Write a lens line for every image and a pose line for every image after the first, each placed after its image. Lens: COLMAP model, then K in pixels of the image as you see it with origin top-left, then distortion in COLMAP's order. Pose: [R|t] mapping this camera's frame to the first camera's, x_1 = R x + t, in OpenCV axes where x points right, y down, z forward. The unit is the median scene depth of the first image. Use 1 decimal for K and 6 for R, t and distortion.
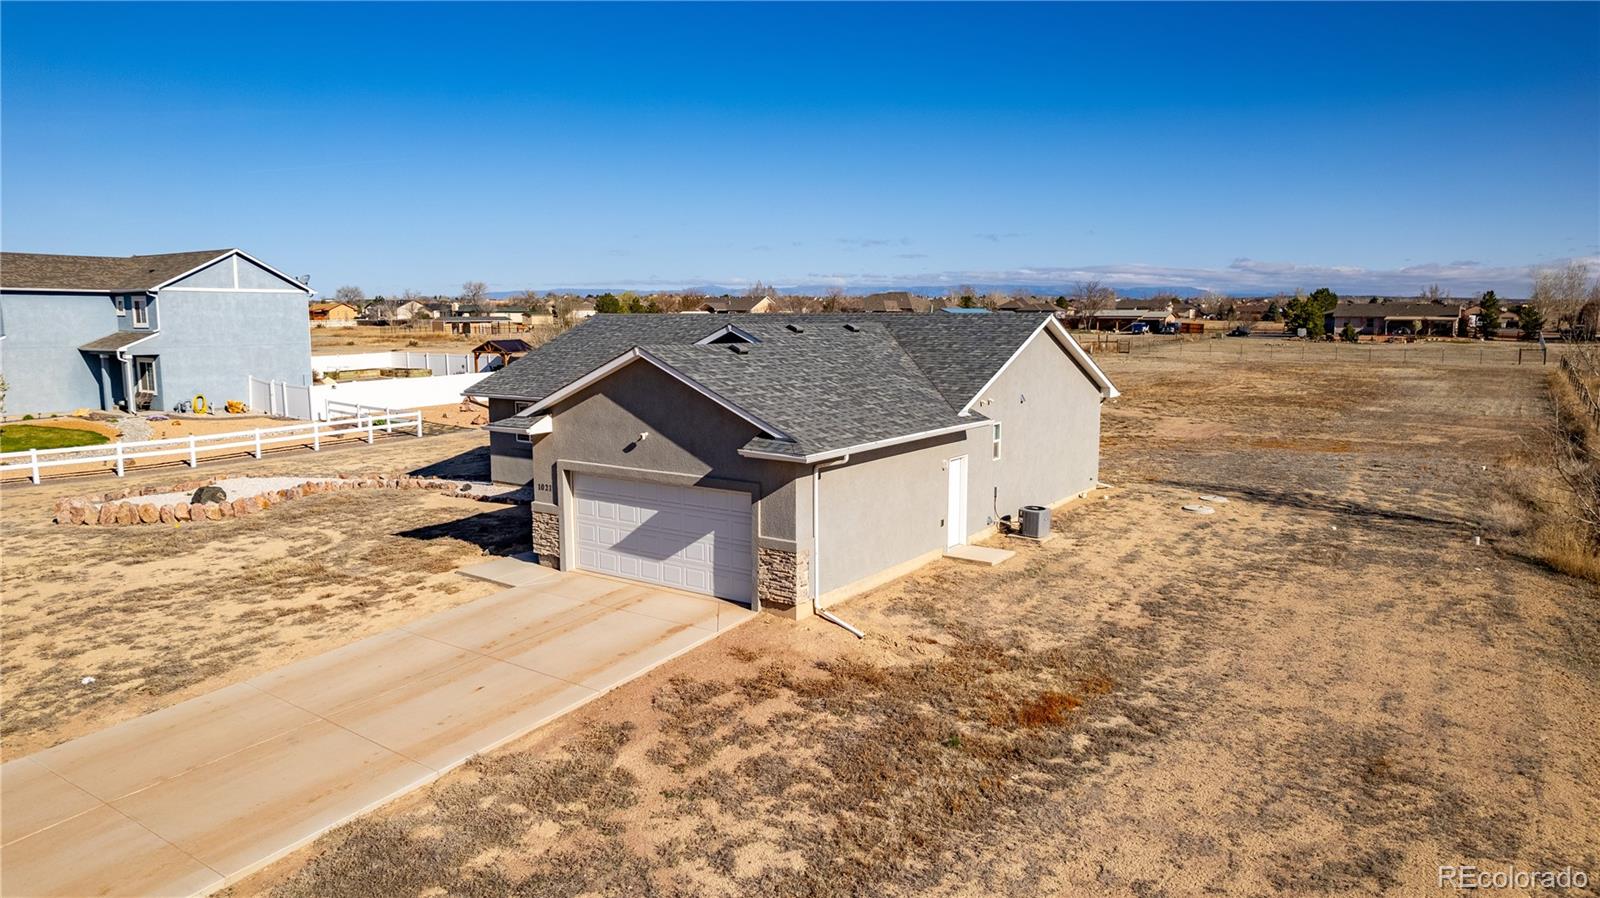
lens RADIAL K [[1021.3, 0, 805.3], [0, 1021.3, 437.7], [0, 0, 1]] dist [-0.067736, 0.053257]
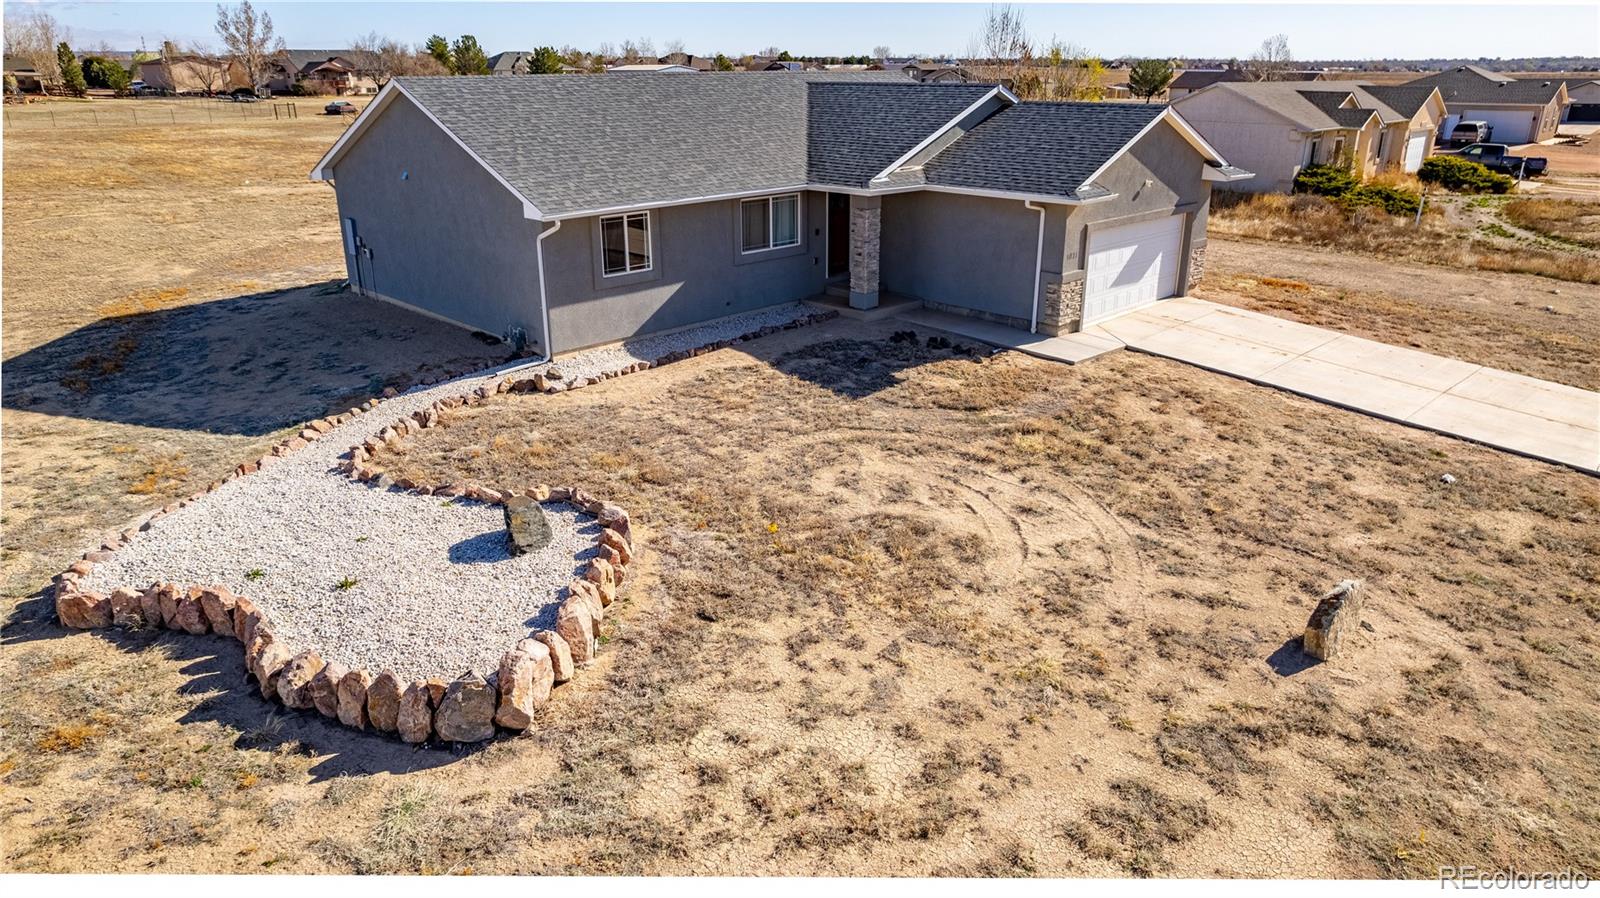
lens RADIAL K [[1021.3, 0, 801.5], [0, 1021.3, 446.5], [0, 0, 1]] dist [-0.067736, 0.053257]
pose [[0.179229, -0.345754, 0.921049, -1.360140], [0.118918, 0.936958, 0.328585, -0.143081], [-0.976594, 0.050637, 0.209047, 1.116779]]
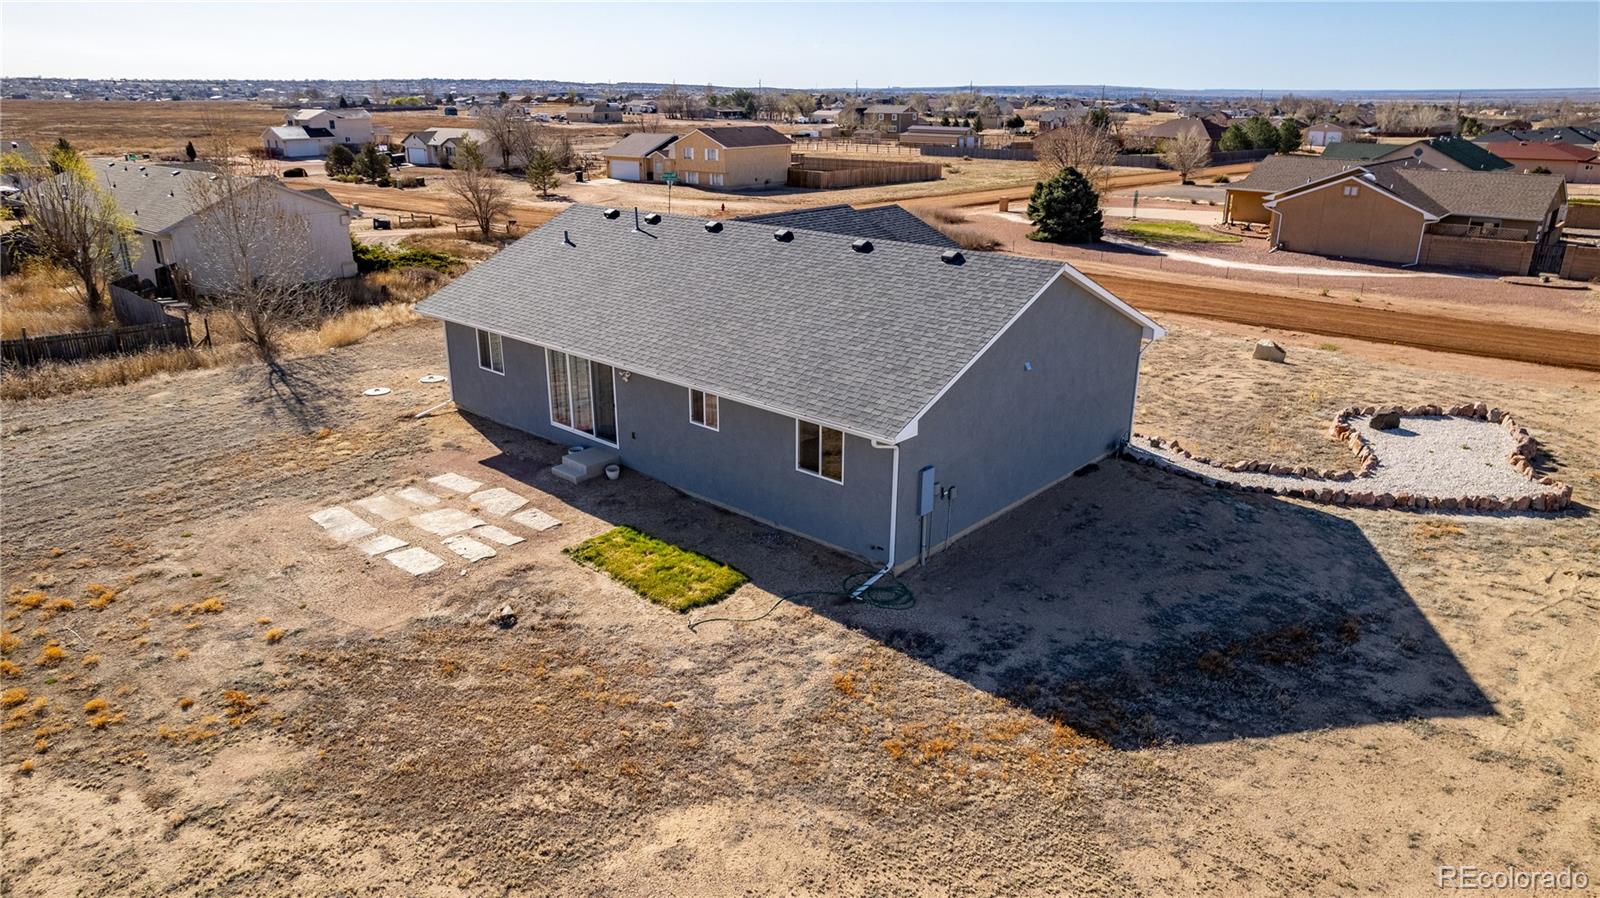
lens RADIAL K [[1021.3, 0, 798.6], [0, 1021.3, 445.1], [0, 0, 1]] dist [-0.067736, 0.053257]
pose [[-0.992201, -0.044936, 0.116266, -0.213563], [0.010973, 0.897646, 0.440580, -0.494262], [-0.124164, 0.438420, -0.890152, 2.734715]]
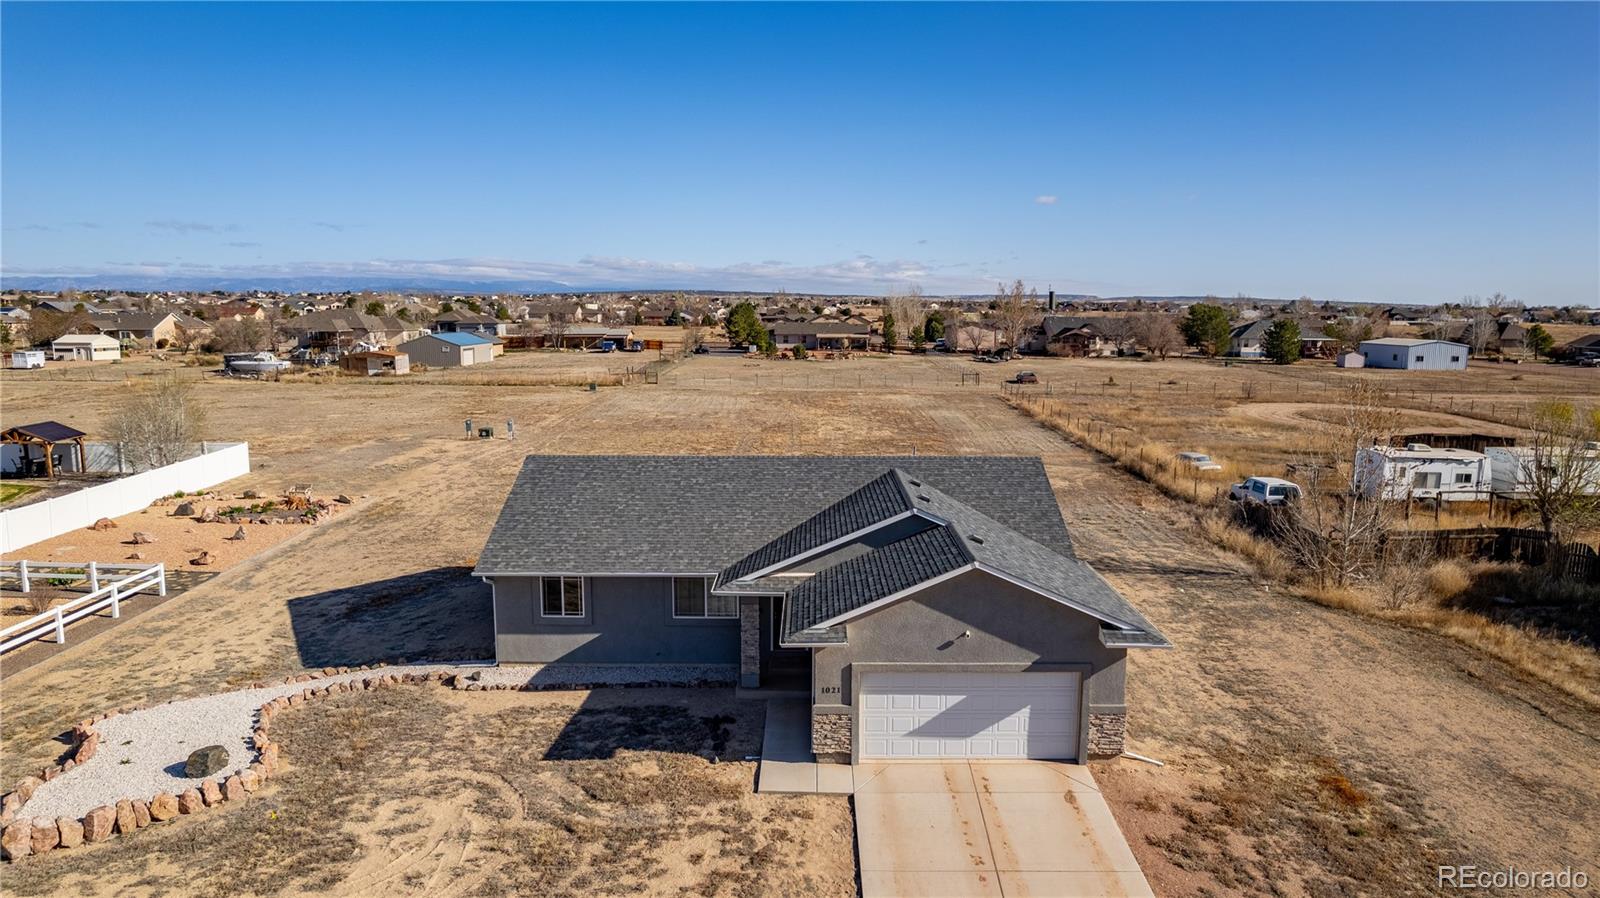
lens RADIAL K [[1021.3, 0, 803.7], [0, 1021.3, 446.6], [0, 0, 1]] dist [-0.067736, 0.053257]
pose [[0.824691, -0.073355, 0.560807, -0.889354], [0.064877, 0.997278, 0.035042, -0.250948], [-0.561851, 0.007484, 0.827205, 0.159666]]
